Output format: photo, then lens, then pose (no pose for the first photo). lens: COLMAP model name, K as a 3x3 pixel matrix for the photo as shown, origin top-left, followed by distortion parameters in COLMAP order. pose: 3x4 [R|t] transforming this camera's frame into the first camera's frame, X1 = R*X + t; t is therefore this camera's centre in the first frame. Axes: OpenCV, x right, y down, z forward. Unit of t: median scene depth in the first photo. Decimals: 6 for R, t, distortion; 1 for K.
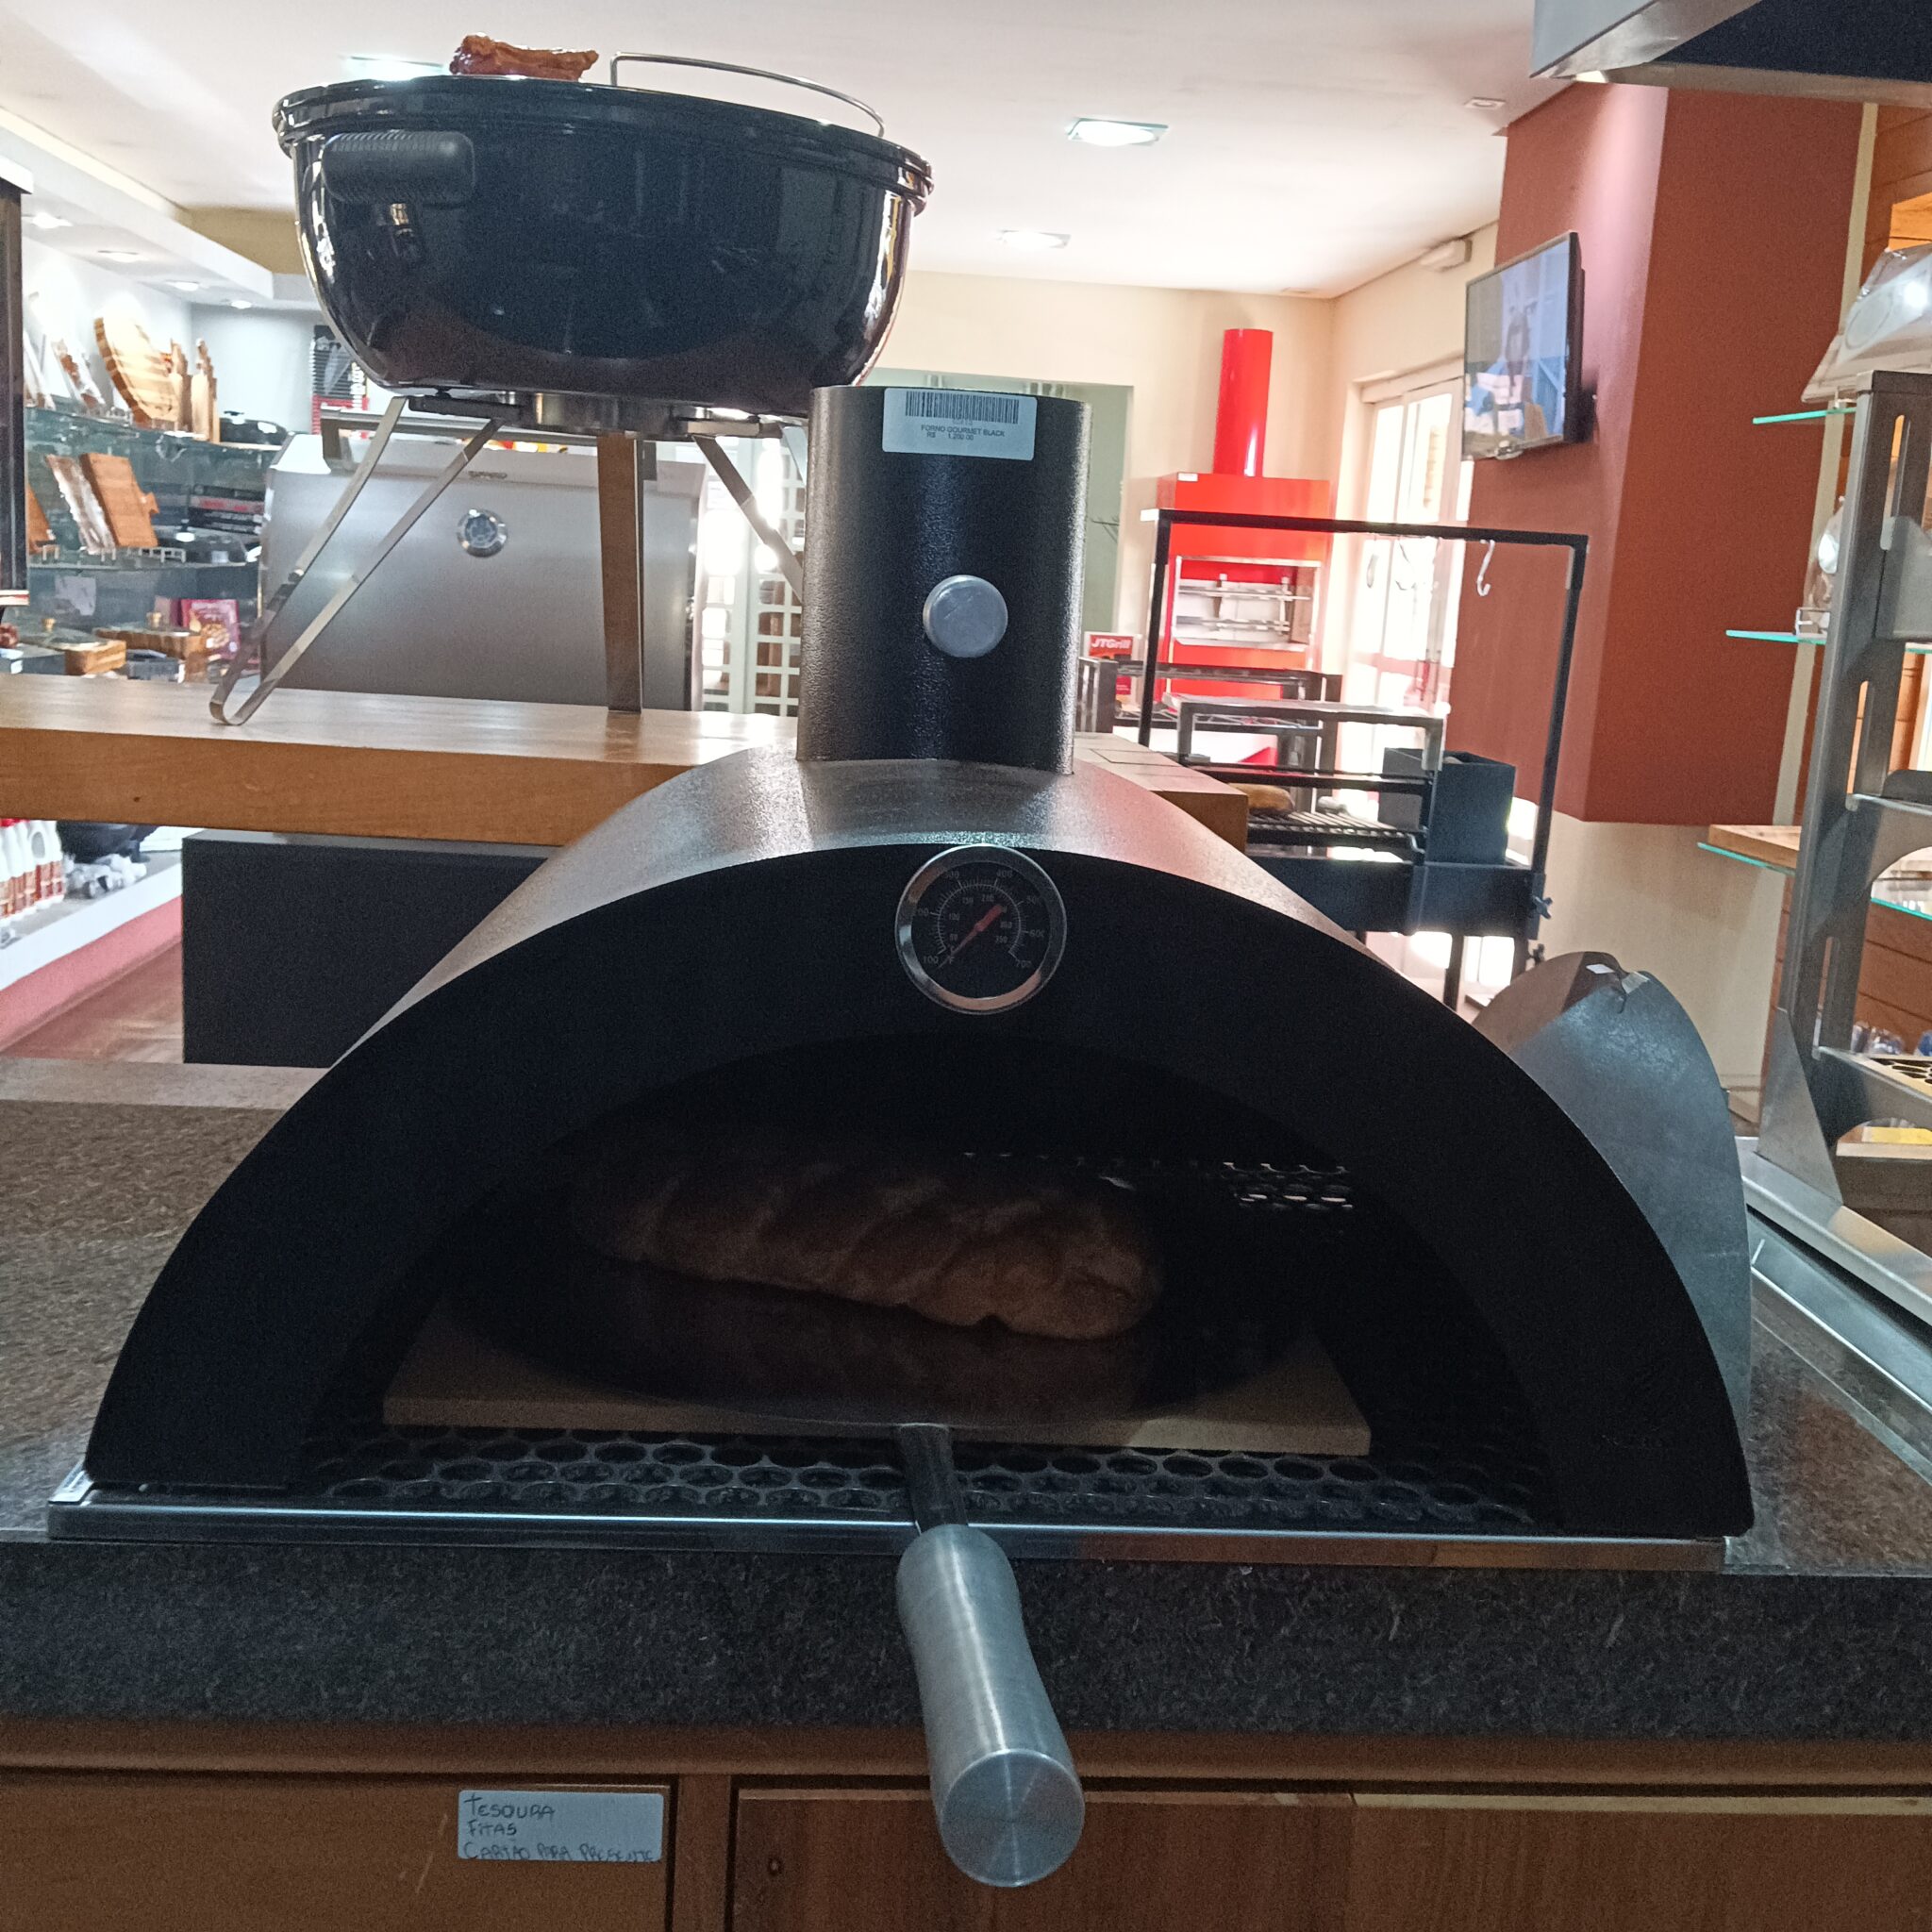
lens RADIAL K [[2013.6, 0, 961.3], [0, 2013.6, 988.3], [0, 0, 1]] dist [0.064900, -0.047756]
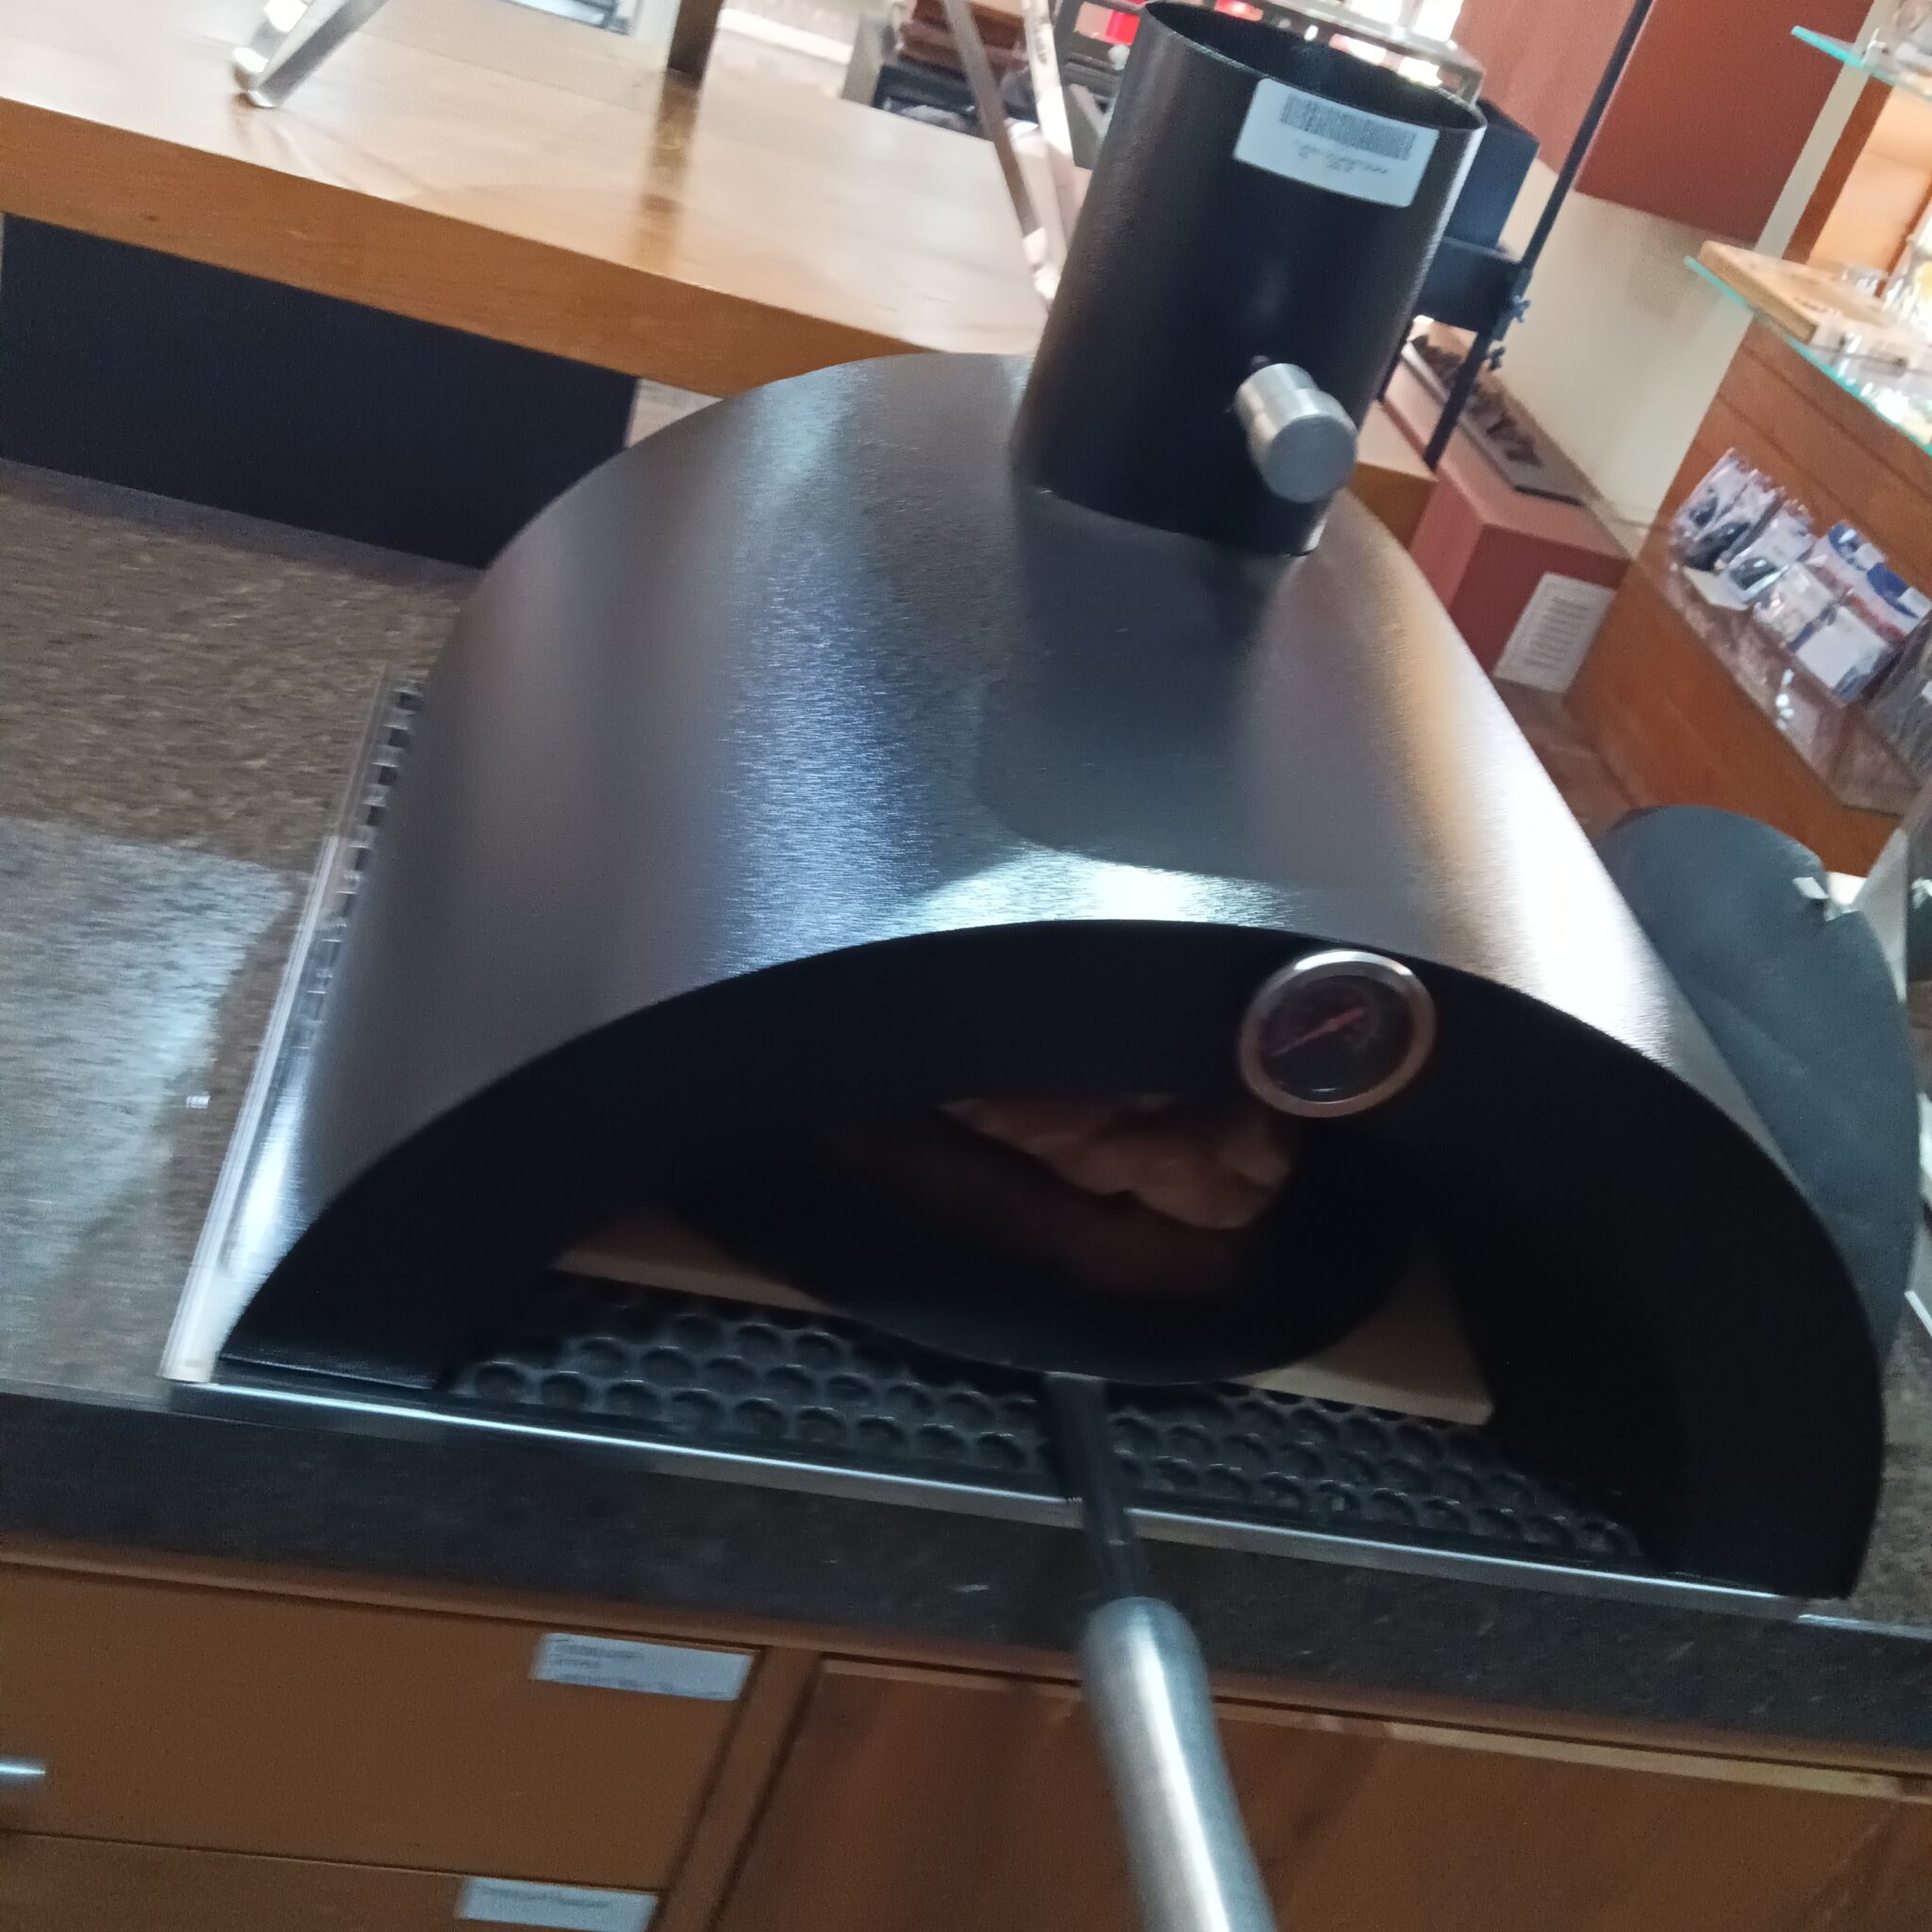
lens RADIAL K [[2025.7, 0, 999.4], [0, 2025.7, 963.8], [0, 0, 1]] dist [0.063163, -0.008213]
pose [[0.972839, 0.179630, 0.146002, -0.233362], [-0.220403, 0.911582, 0.347046, -0.293805], [-0.070752, -0.369800, 0.926414, 0.179635]]
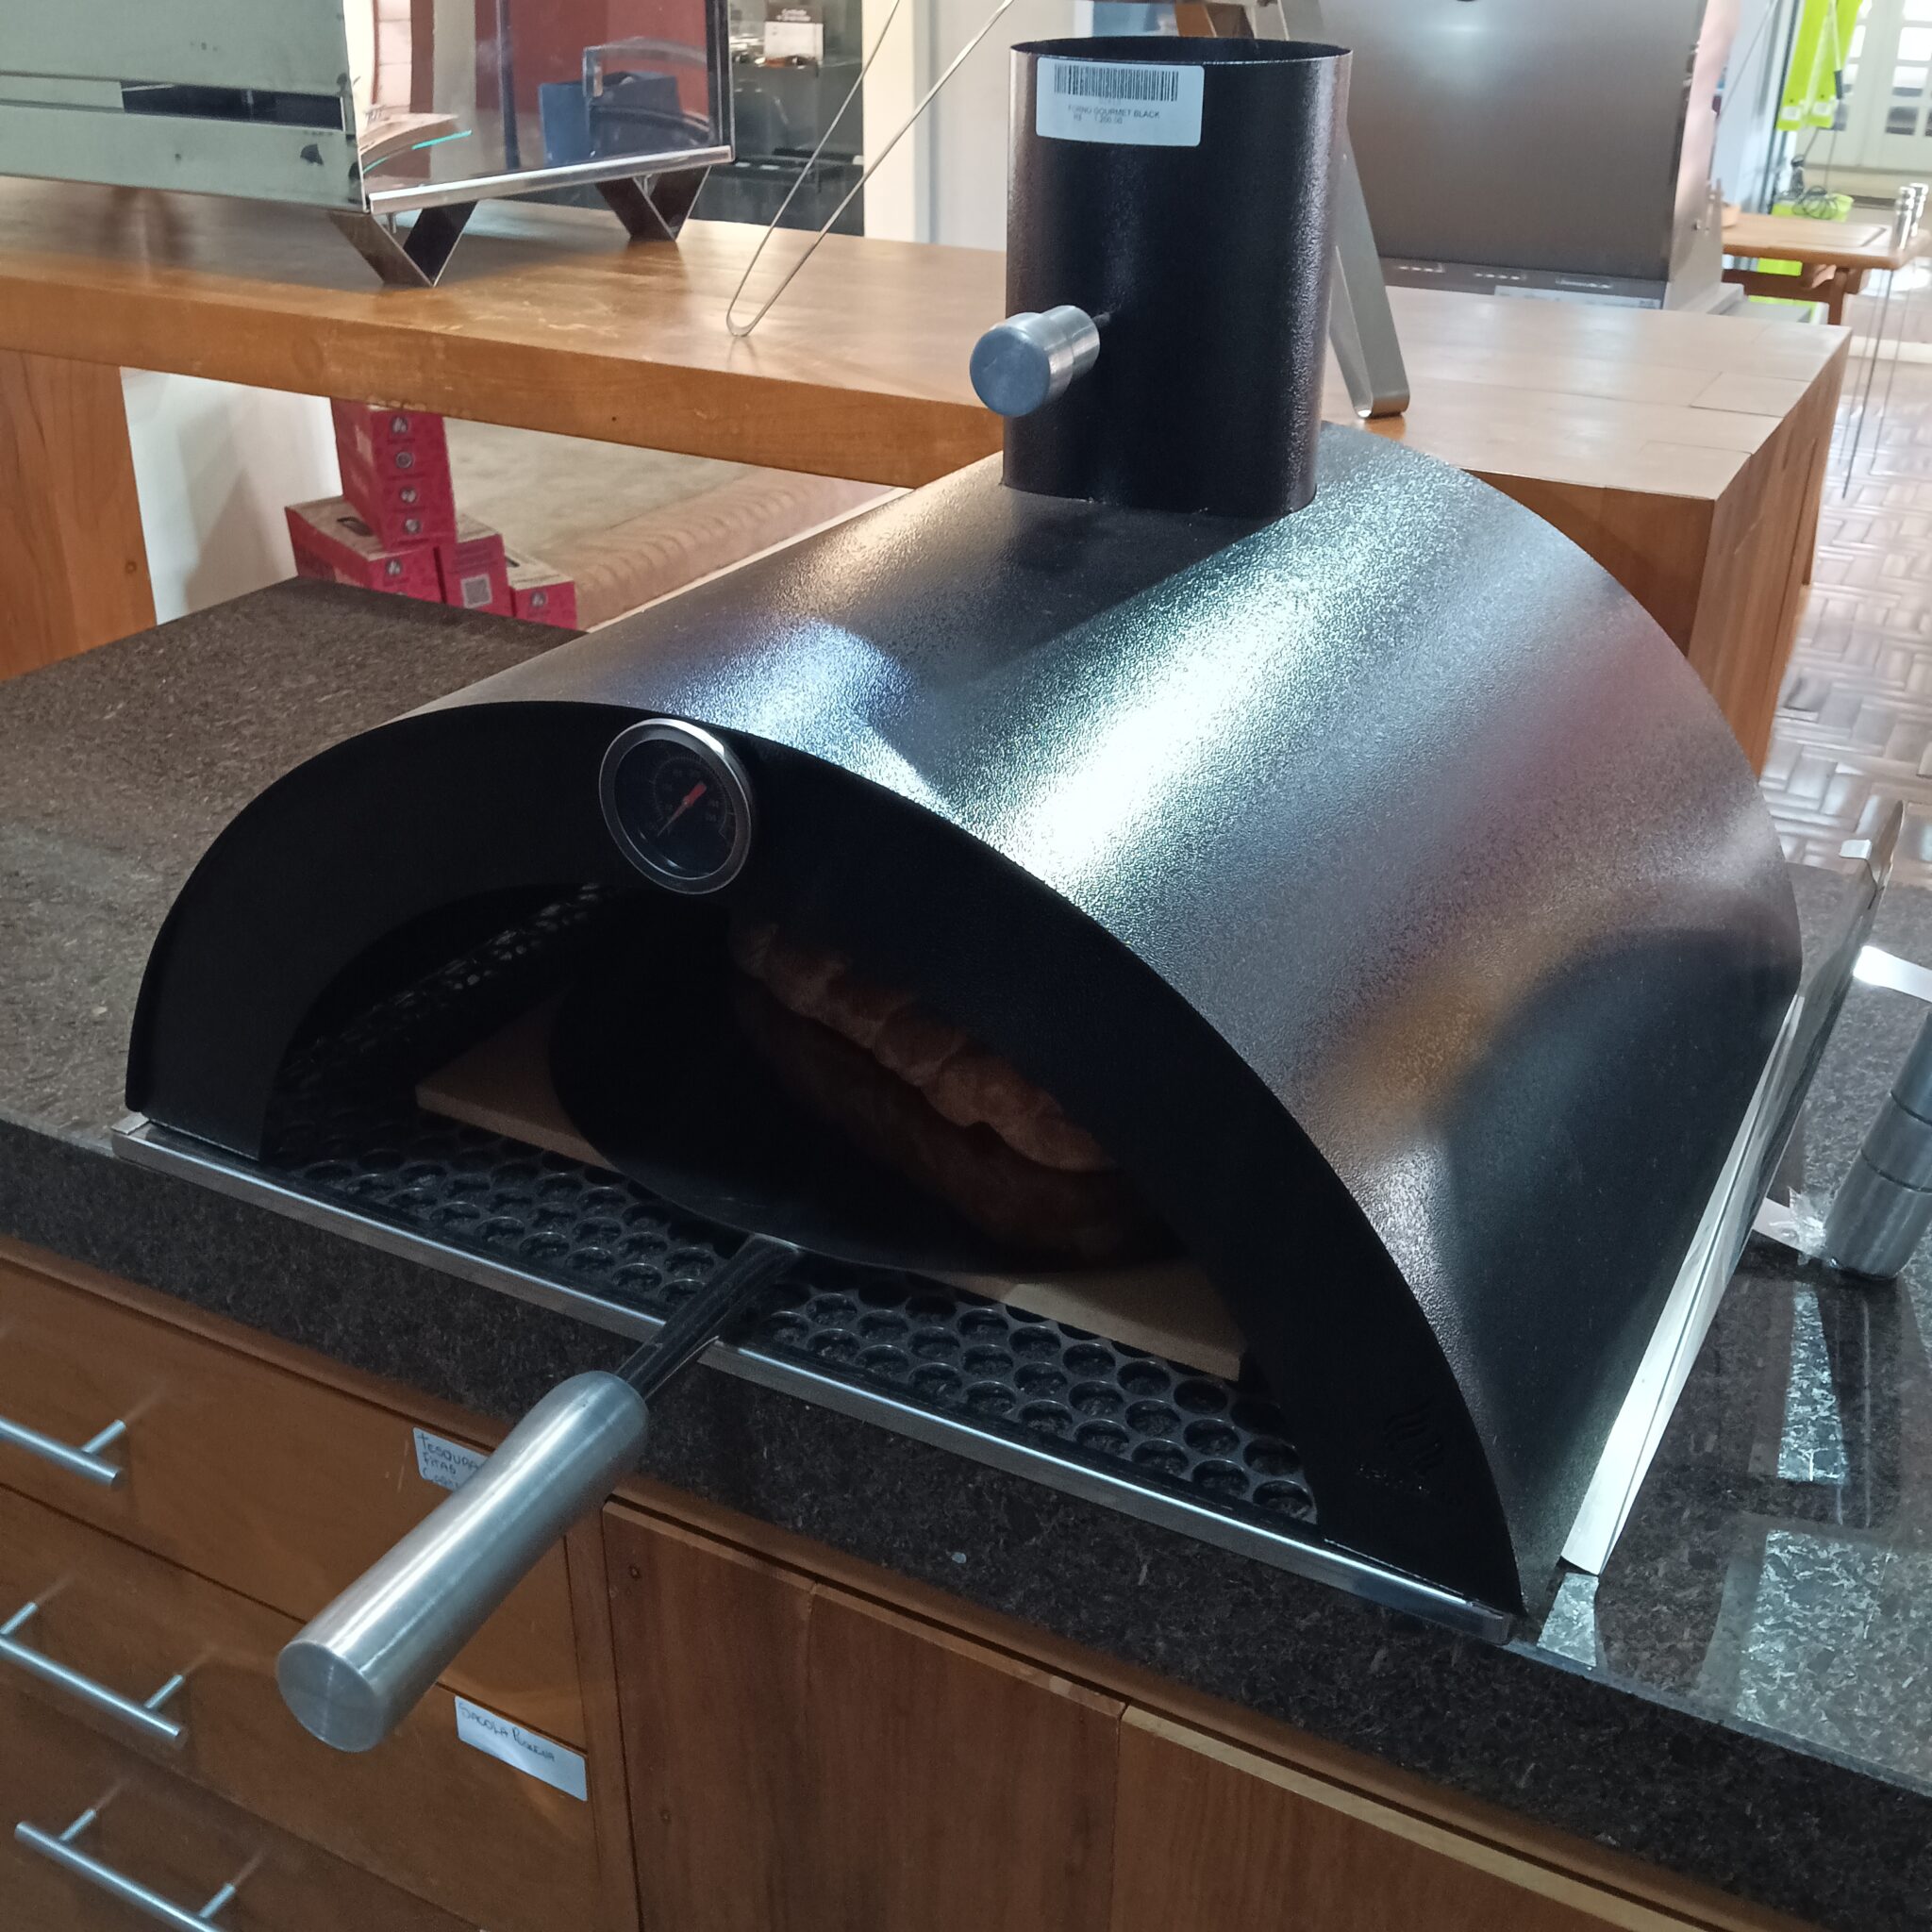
lens RADIAL K [[2025.7, 0, 999.4], [0, 2025.7, 963.8], [0, 0, 1]] dist [0.063163, -0.008213]
pose [[0.860801, 0.198078, -0.468814, 0.535547], [-0.071509, 0.959089, 0.273925, -0.205545], [0.503893, -0.202271, 0.839749, 0.233312]]
